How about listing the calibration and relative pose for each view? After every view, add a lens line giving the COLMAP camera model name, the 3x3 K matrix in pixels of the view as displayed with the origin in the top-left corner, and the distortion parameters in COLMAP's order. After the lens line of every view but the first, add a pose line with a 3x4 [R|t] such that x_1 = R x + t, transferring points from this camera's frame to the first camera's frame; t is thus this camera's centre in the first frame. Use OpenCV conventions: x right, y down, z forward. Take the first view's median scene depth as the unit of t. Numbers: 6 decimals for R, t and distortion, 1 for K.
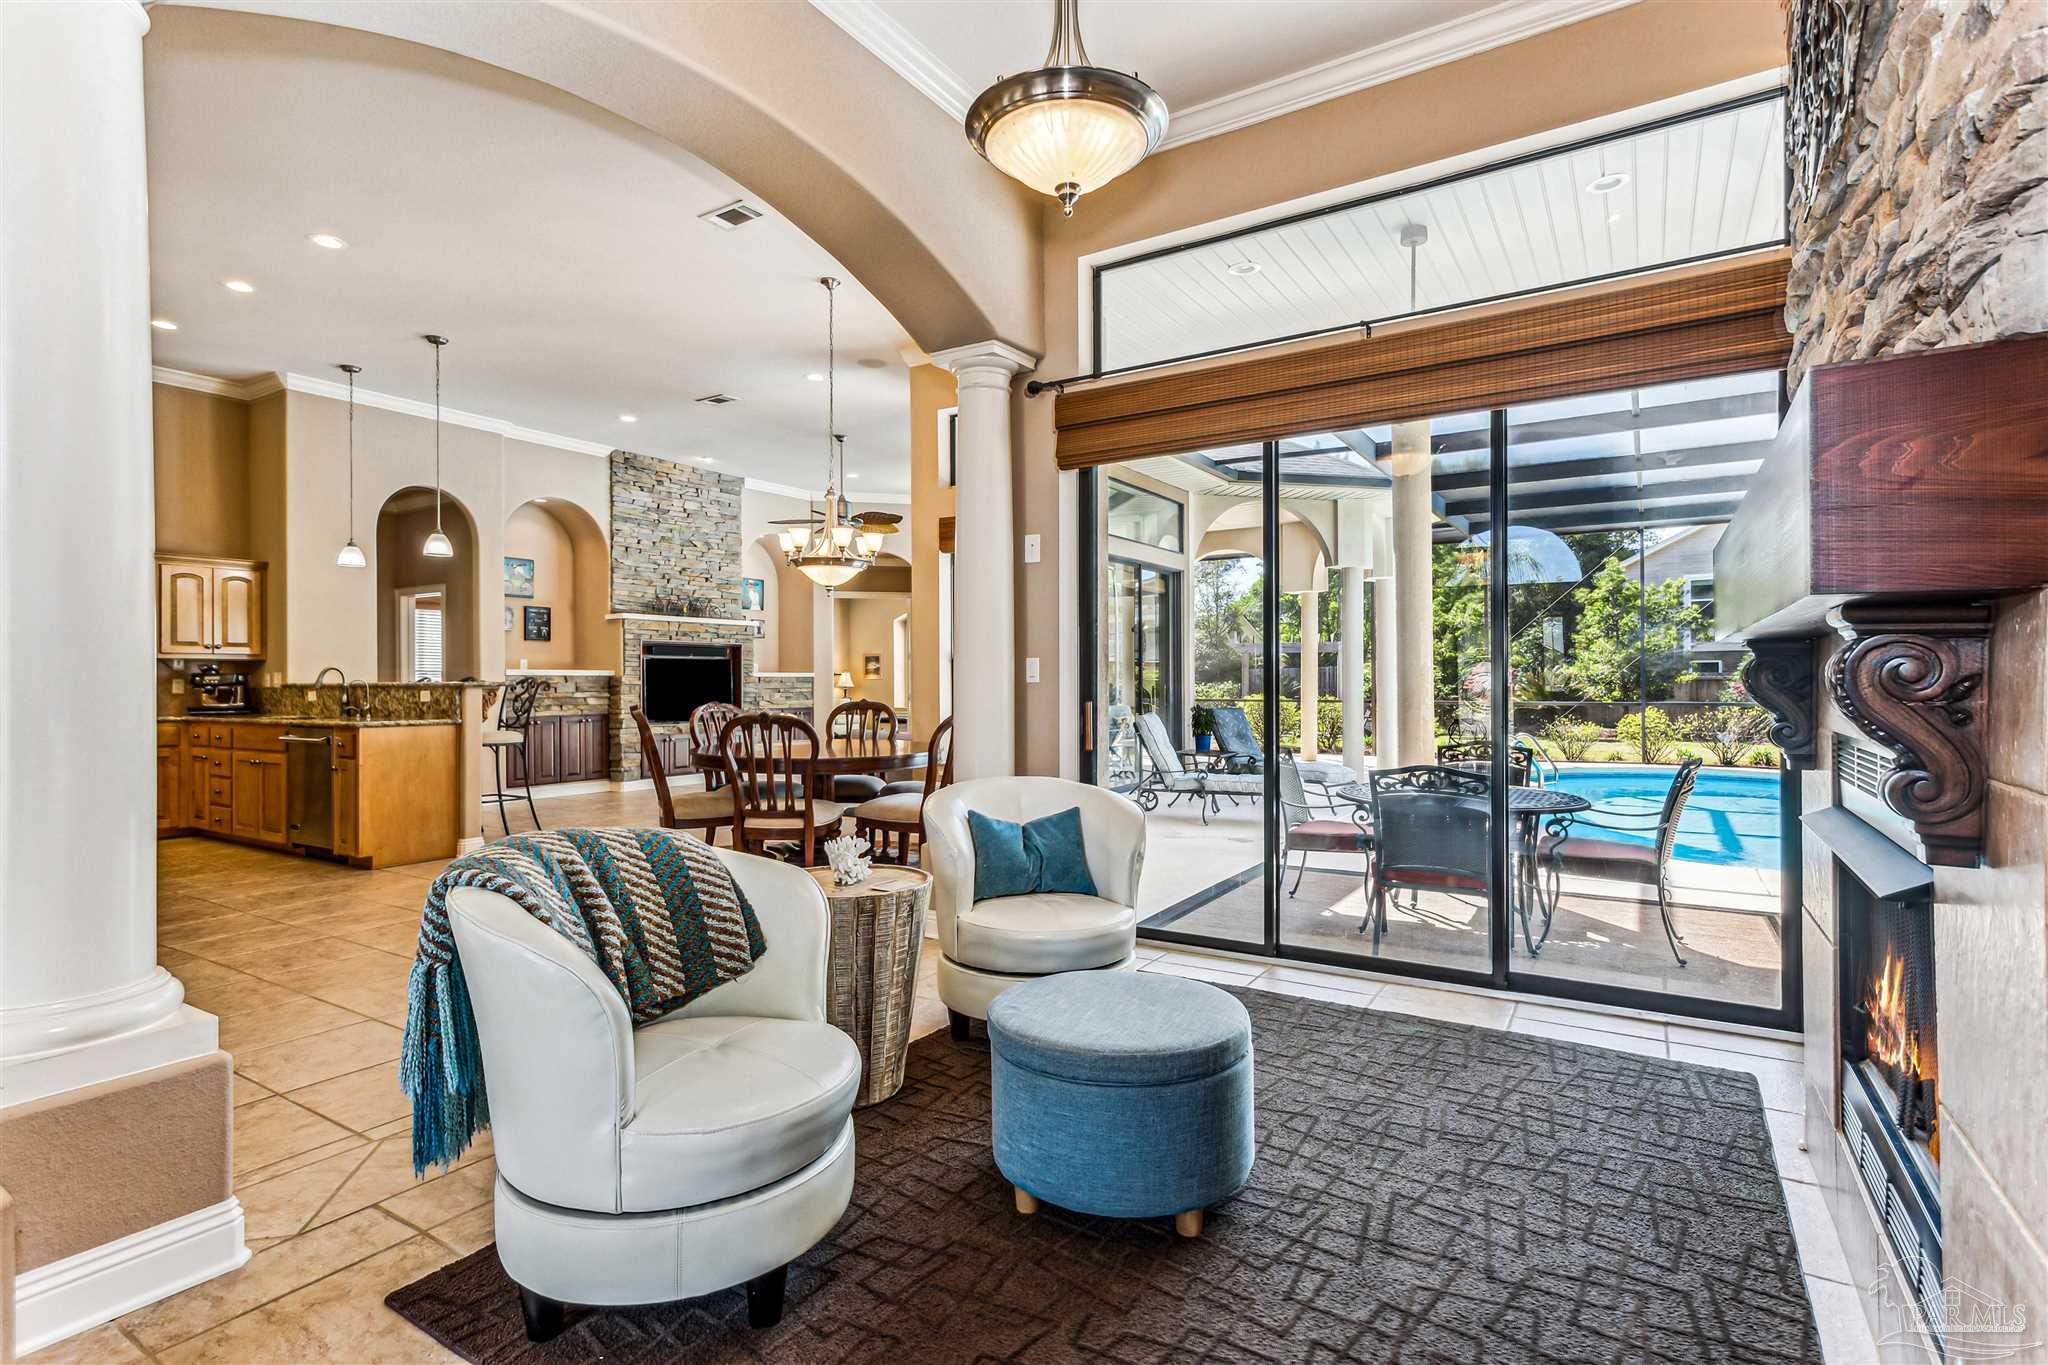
lens RADIAL K [[997.6, 0, 1027.3], [0, 997.6, 679.0], [0, 0, 1]] dist [0.003276, 0.001173]
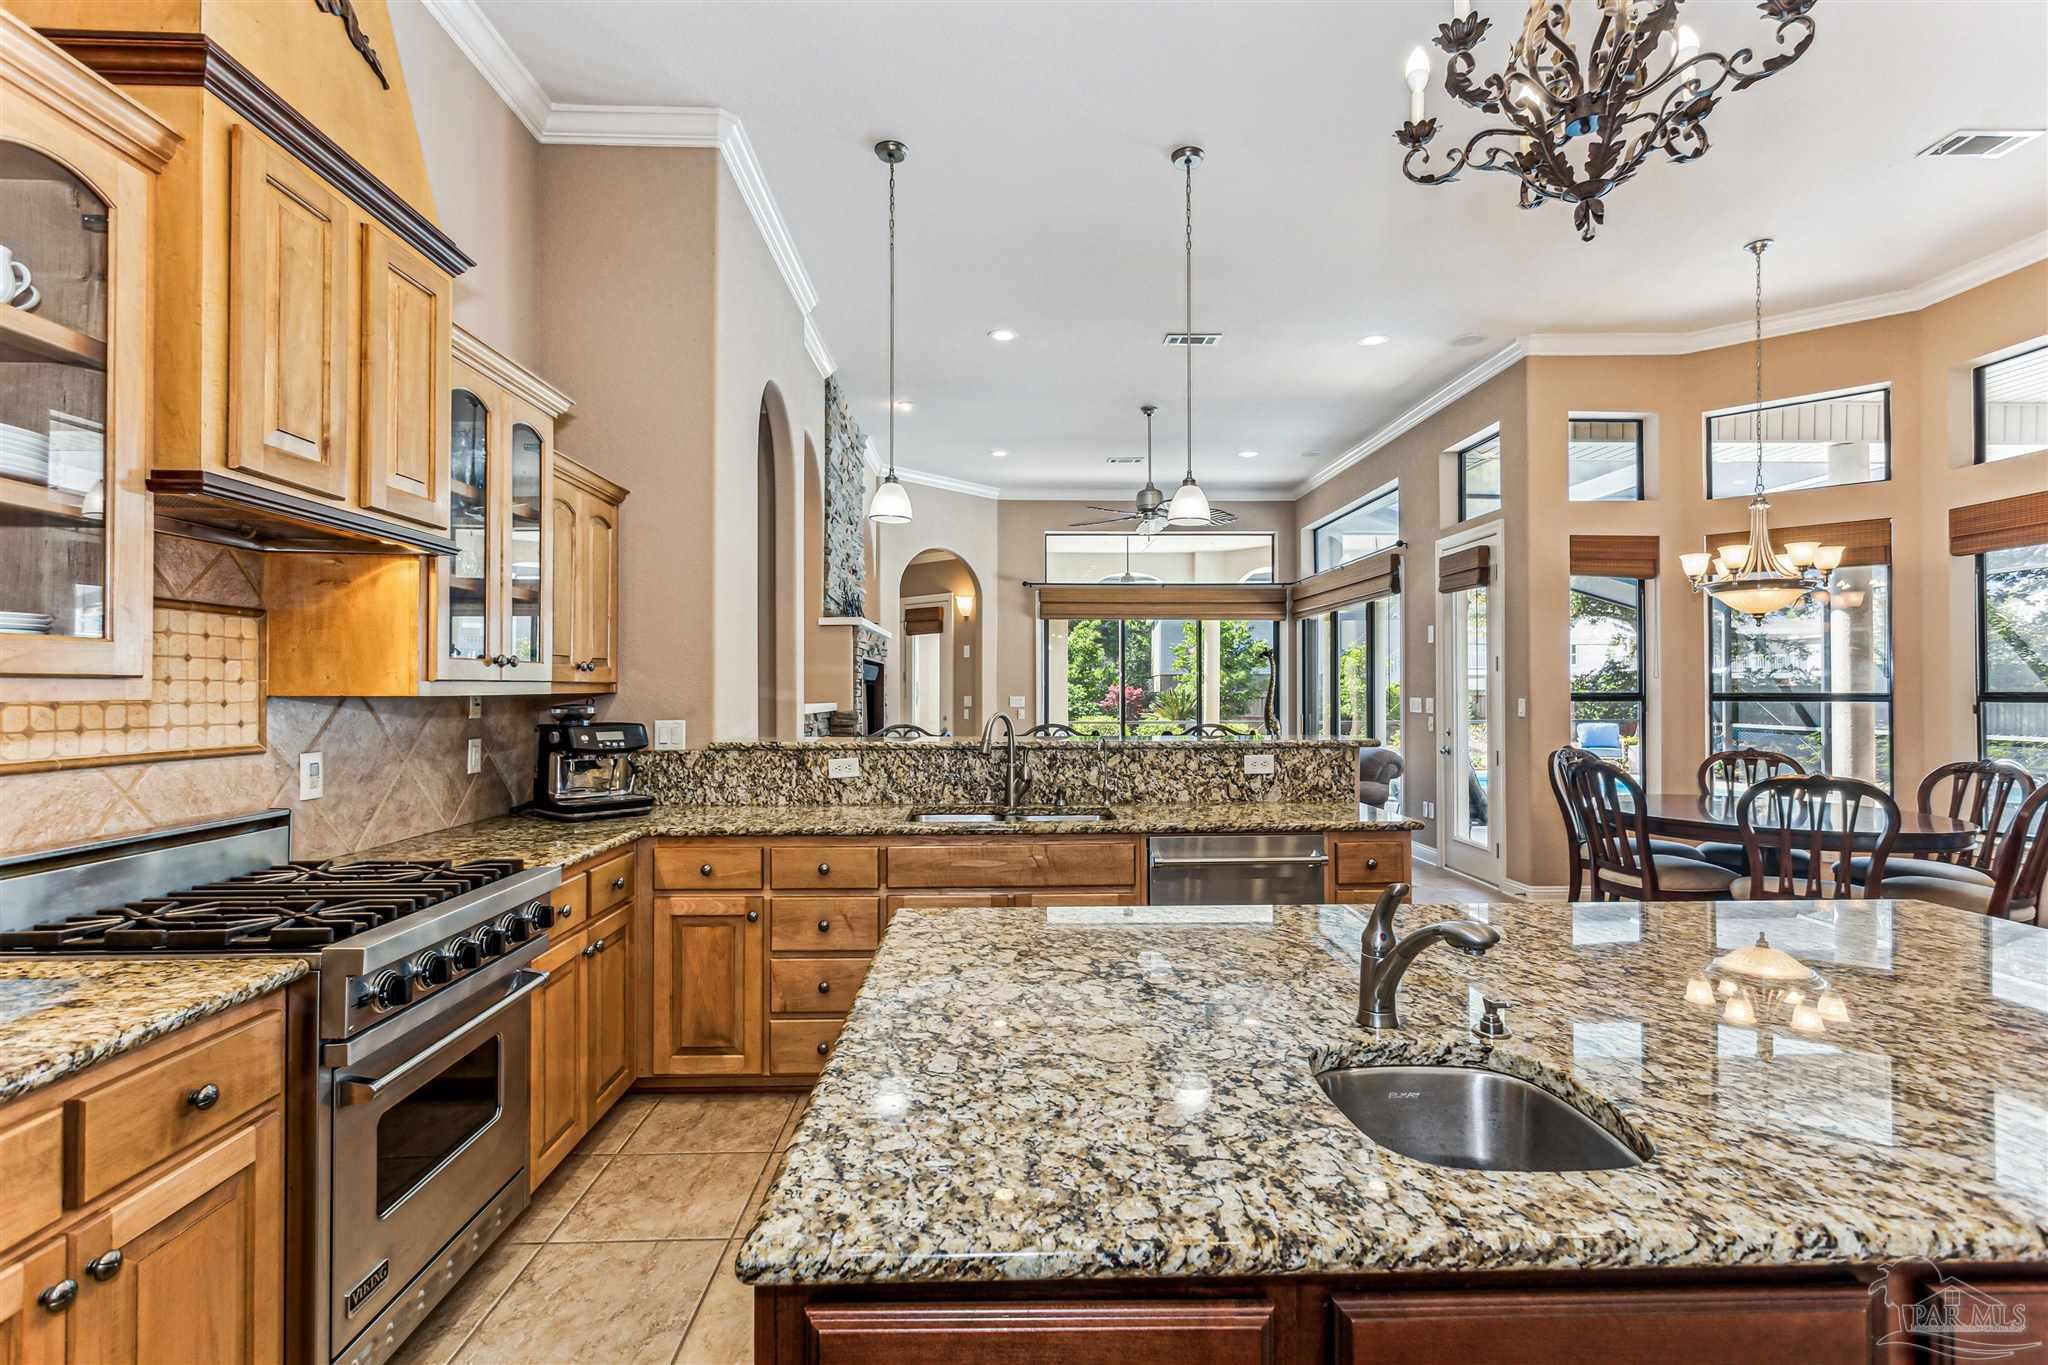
lens RADIAL K [[975.7, 0, 1018.3], [0, 975.7, 684.1], [0, 0, 1]] dist [0.004149, 0.000482]
pose [[0.829325, 0.005718, 0.558737, -1.042095], [-0.001572, 0.999968, -0.007900, -0.024498], [-0.558764, 0.005673, 0.829307, 0.608083]]
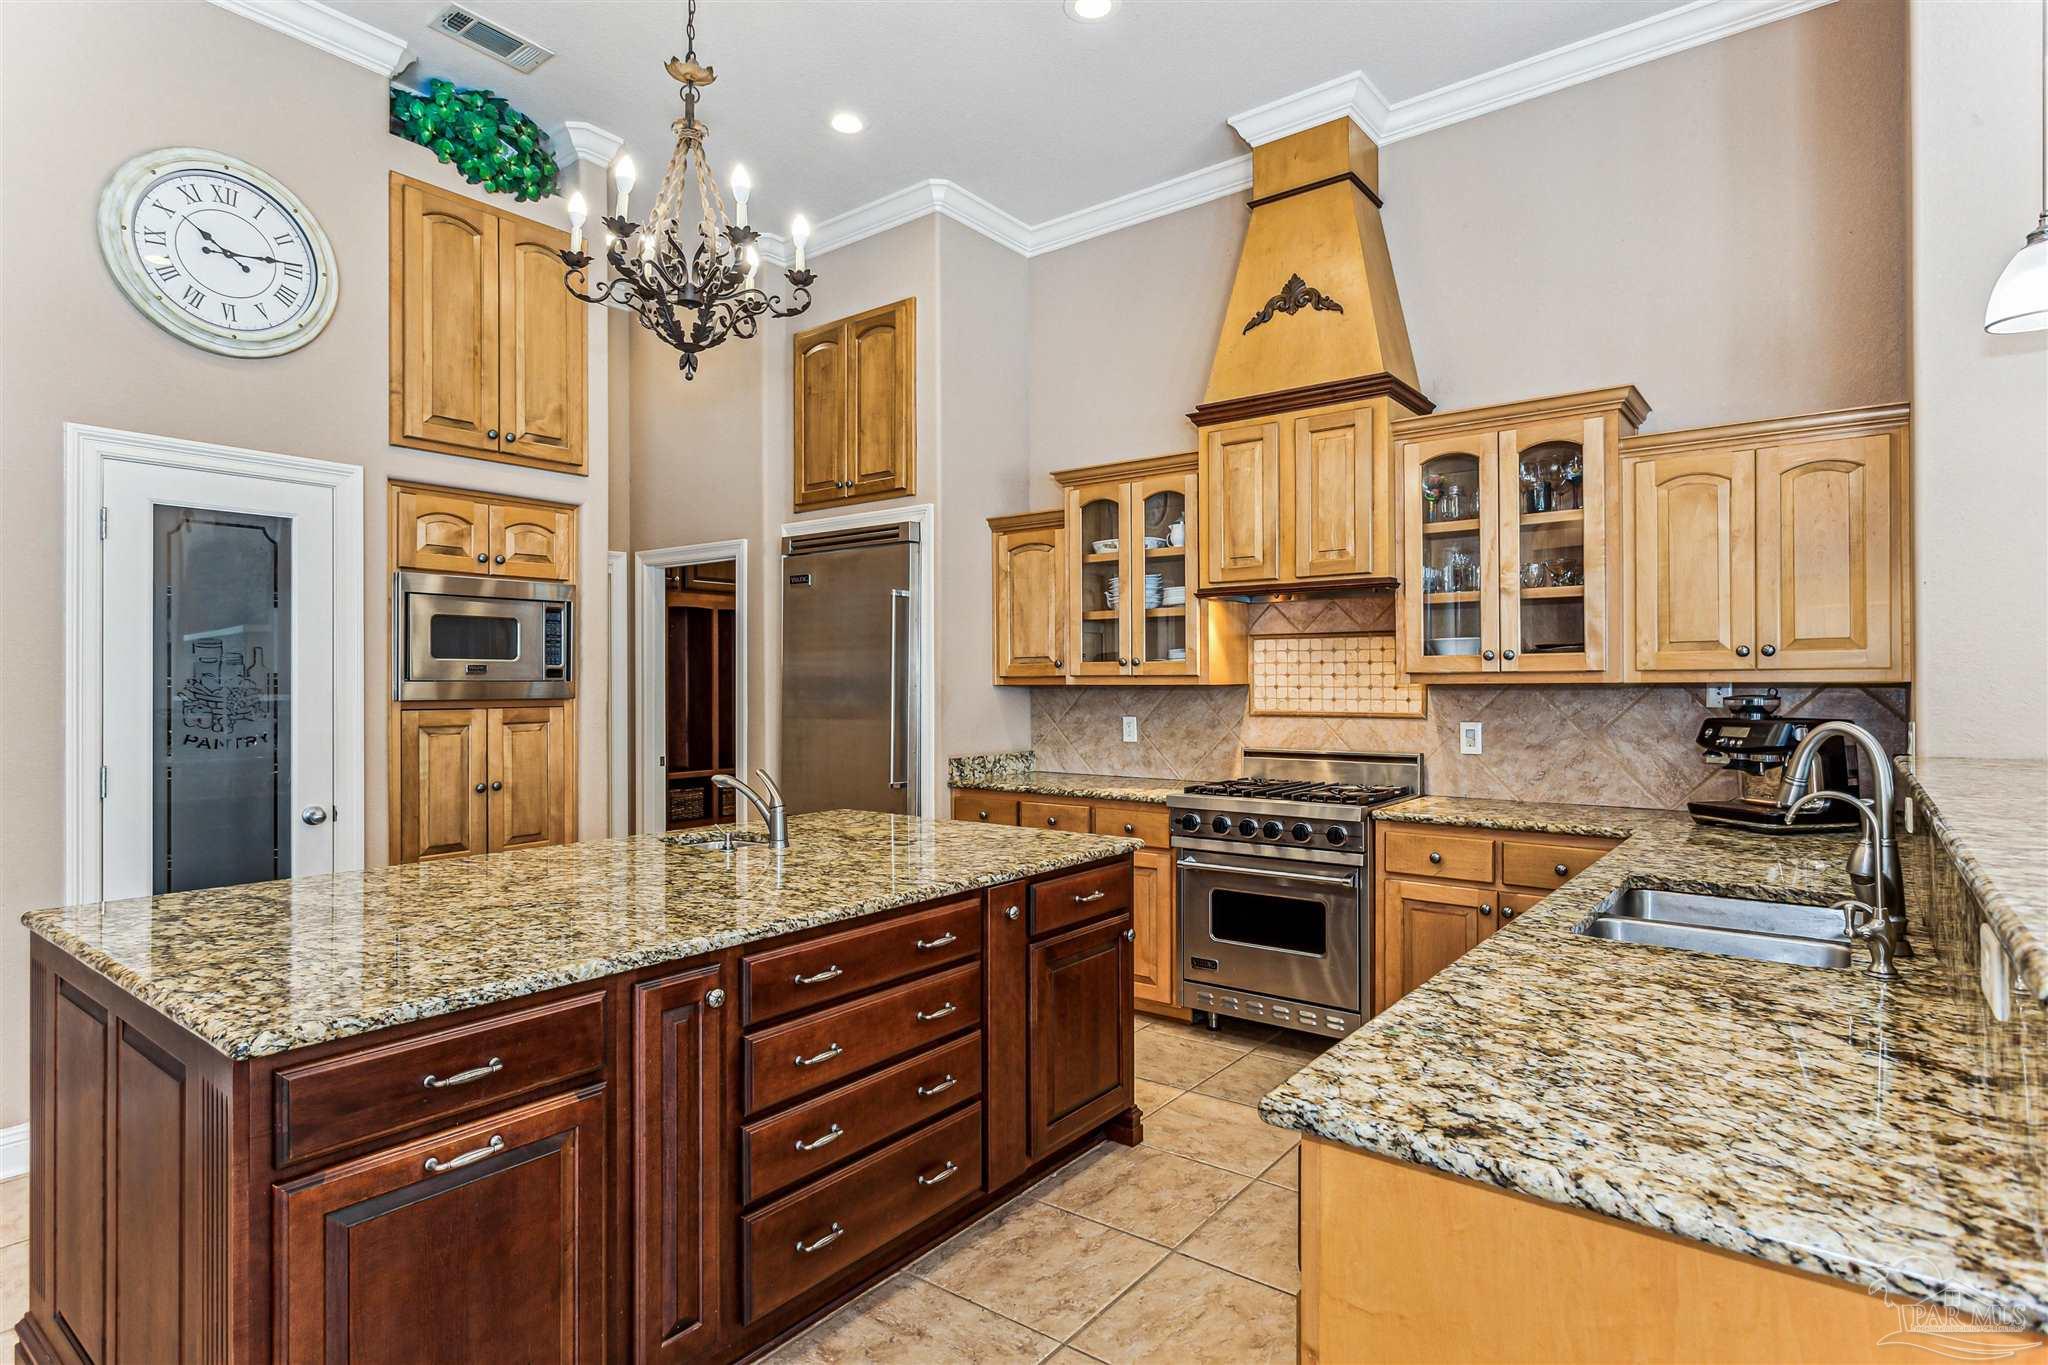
lens RADIAL K [[1062.5, 0, 1024.0], [0, 1062.5, 682.5], [0, 0, 1]] dist [-0.000992, 0.000715]
pose [[-0.098805, 0.002873, -0.995103, -0.435824], [0.003411, 0.999991, 0.002548, -0.025539], [0.995101, -0.003142, -0.098814, 0.882183]]
